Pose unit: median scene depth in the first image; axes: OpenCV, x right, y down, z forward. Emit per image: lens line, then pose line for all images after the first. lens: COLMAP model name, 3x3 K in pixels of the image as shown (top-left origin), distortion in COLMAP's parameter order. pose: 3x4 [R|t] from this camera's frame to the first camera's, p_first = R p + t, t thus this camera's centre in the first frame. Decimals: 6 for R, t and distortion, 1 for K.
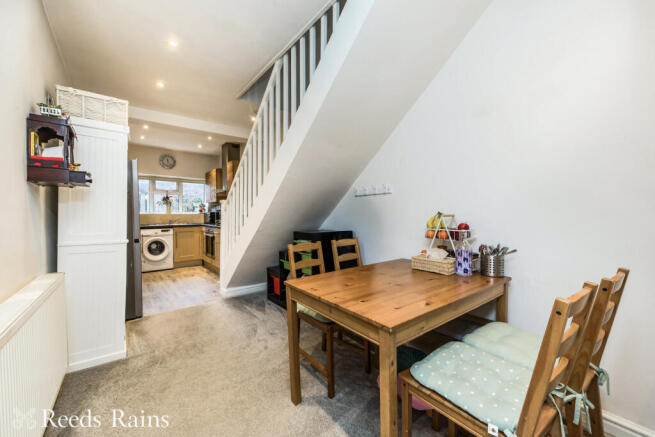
lens RADIAL K [[254.4, 0, 321.3], [0, 254.4, 215.5], [0, 0, 1]] dist [-0.000881, 0.000010]
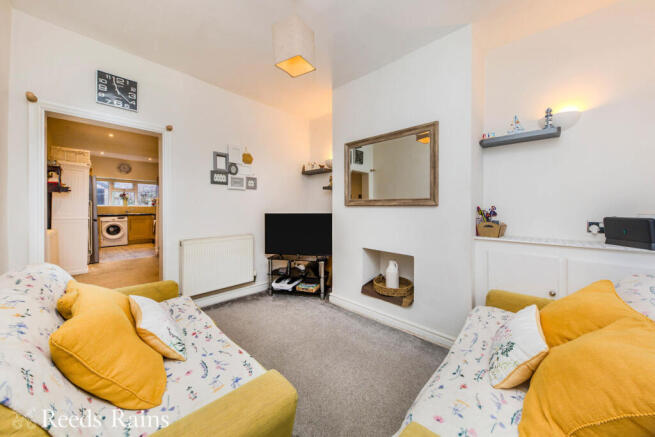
lens RADIAL K [[232.8, 0, 343.4], [0, 232.8, 206.4], [0, 0, 1]] dist [0.011289, -0.003495]
pose [[0.986144, -0.002490, 0.165876, 0.375041], [0.004719, 0.999904, -0.013045, 0.017644], [-0.165827, 0.013646, 0.986060, -0.473997]]
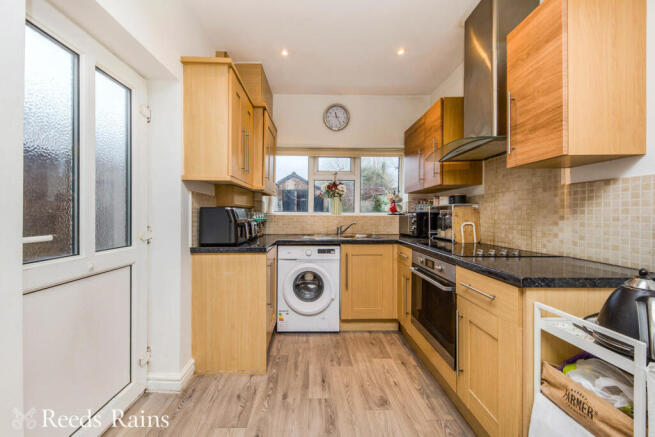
lens RADIAL K [[232.8, 0, 324.0], [0, 232.8, 217.3], [0, 0, 1]] dist [0.011289, -0.003495]
pose [[0.791529, 0.006927, -0.611092, -0.344497], [-0.016143, 0.999824, -0.009577, 0.002710], [0.610918, 0.017445, 0.791501, 0.638154]]
